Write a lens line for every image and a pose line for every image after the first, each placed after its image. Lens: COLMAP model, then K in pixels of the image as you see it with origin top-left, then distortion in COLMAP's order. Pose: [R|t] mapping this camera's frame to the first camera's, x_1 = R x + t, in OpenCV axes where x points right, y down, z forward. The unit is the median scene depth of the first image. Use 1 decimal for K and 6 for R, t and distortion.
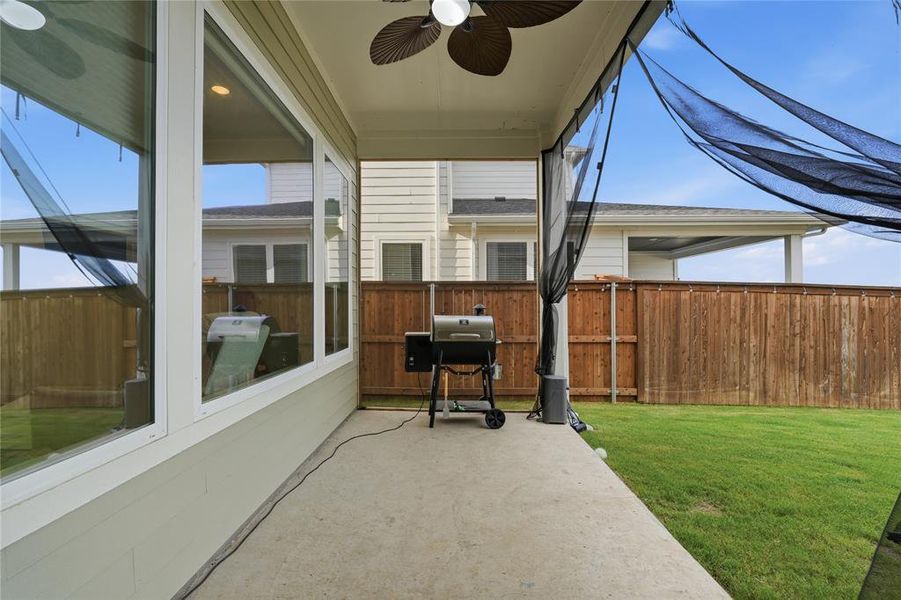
lens RADIAL K [[415.4, 0, 448.3], [0, 415.4, 302.0], [0, 0, 1]] dist [-0.000571, 0.000020]
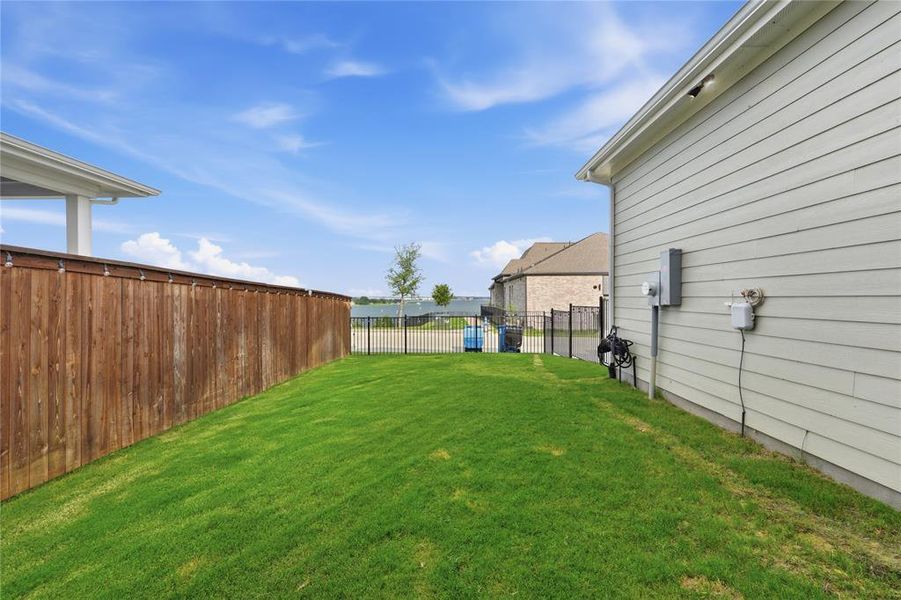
lens RADIAL K [[415.4, 0, 449.0], [0, 415.4, 301.1], [0, 0, 1]] dist [-0.000571, 0.000020]
pose [[-0.000864, -0.004829, 0.999988, 0.164441], [-0.005633, 0.999972, 0.004824, 0.010374], [-0.999984, -0.005628, -0.000891, 0.482622]]
